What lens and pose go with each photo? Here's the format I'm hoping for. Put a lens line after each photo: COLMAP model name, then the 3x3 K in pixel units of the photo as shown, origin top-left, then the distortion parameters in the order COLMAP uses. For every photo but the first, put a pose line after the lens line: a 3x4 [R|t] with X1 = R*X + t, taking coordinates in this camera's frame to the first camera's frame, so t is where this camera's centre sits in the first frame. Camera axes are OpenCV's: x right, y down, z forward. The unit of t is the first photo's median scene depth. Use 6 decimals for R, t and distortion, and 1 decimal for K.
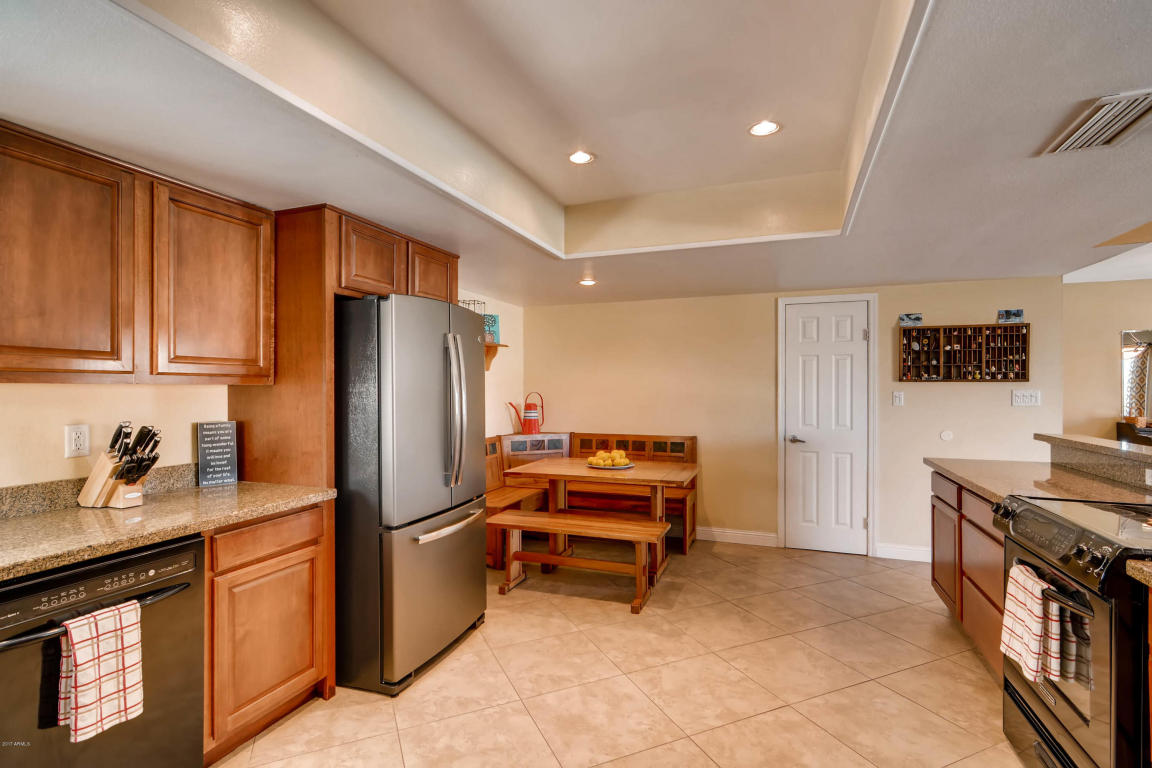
lens RADIAL K [[554.9, 0, 576.4], [0, 554.9, 389.9], [0, 0, 1]] dist [-0.000257, -0.000303]
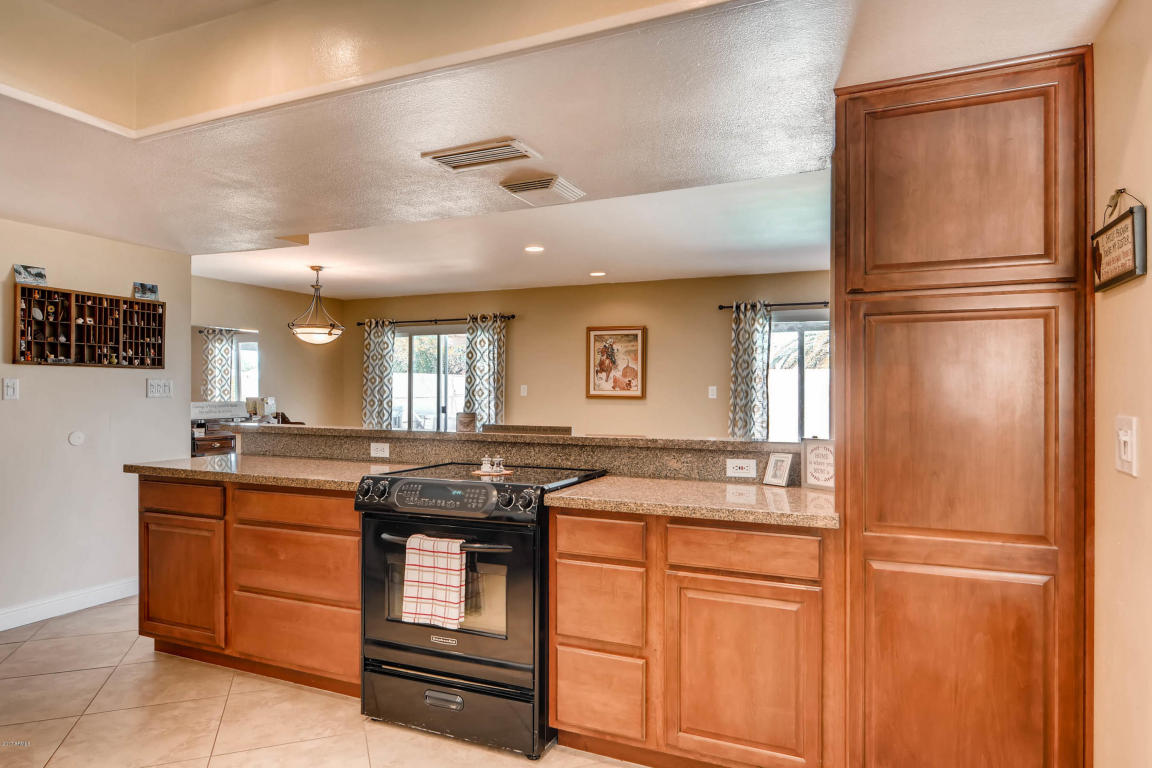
lens RADIAL K [[682.5, 0, 576.4], [0, 682.5, 388.4], [0, 0, 1]] dist [0.003981, 0.000366]
pose [[0.040010, 0.002530, 0.999196, -0.223035], [-0.000097, 0.999997, -0.002528, 0.017075], [-0.999199, 0.000005, 0.040010, 0.286496]]
